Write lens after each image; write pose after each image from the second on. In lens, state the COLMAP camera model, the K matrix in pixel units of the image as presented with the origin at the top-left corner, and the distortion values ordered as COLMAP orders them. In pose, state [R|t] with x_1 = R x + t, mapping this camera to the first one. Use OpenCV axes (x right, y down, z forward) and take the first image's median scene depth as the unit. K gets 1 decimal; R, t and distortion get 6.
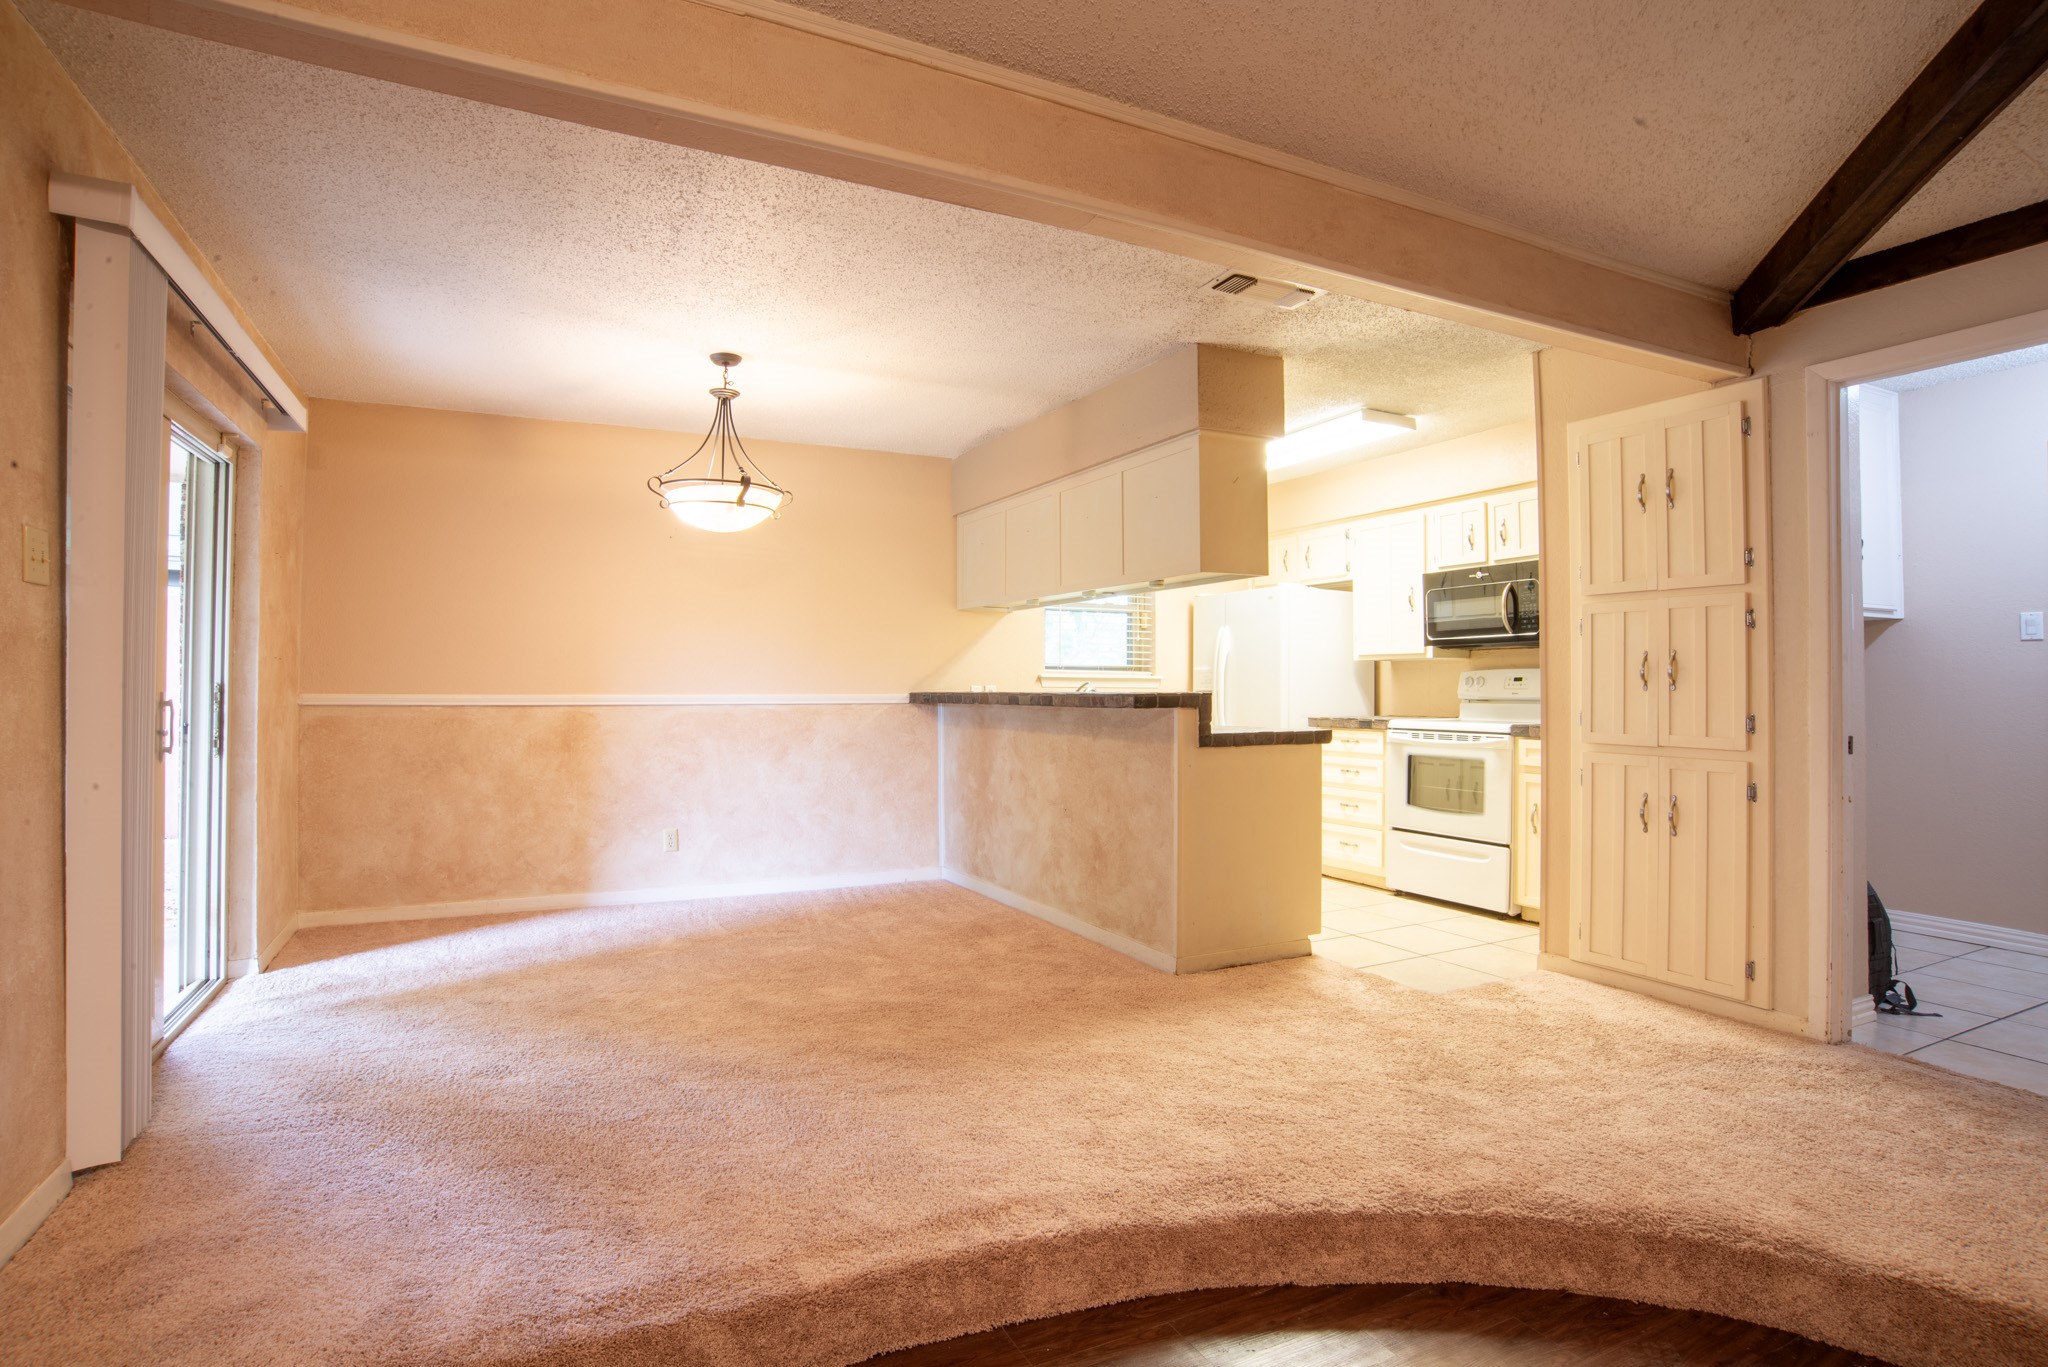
lens RADIAL K [[1047.2, 0, 1004.4], [0, 1047.2, 668.7], [0, 0, 1]] dist [-0.059368, 0.013871]
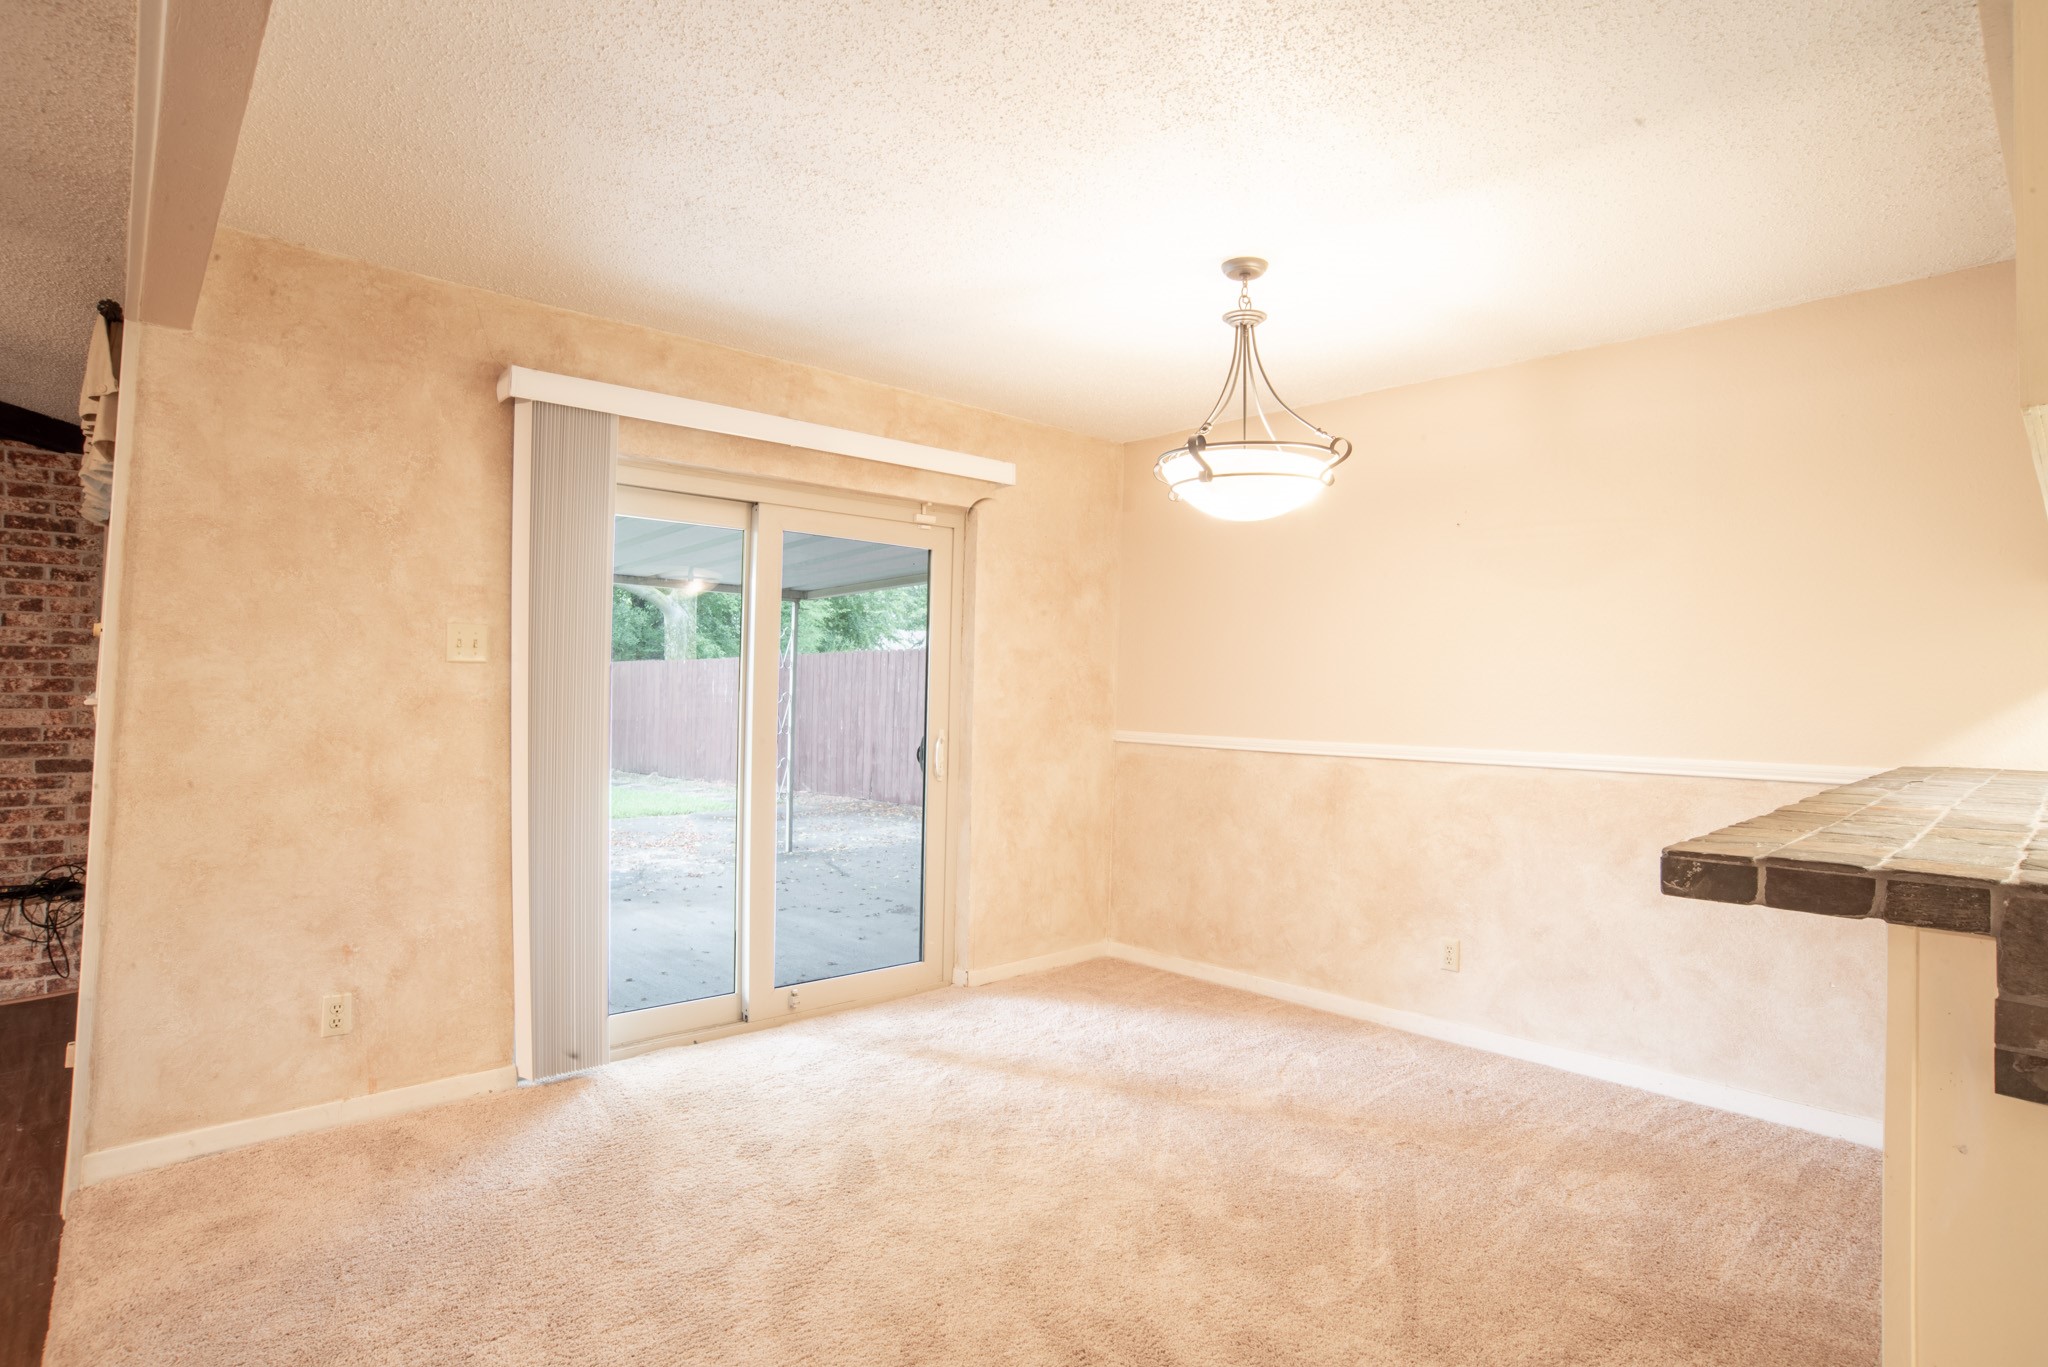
lens RADIAL K [[1047.2, 0, 1036.2], [0, 1047.2, 683.9], [0, 0, 1]] dist [-0.059368, 0.013871]
pose [[0.293806, -0.004076, -0.955856, 0.307310], [0.005303, 0.999982, -0.002634, -0.020615], [0.955850, -0.004295, 0.293823, 0.610613]]
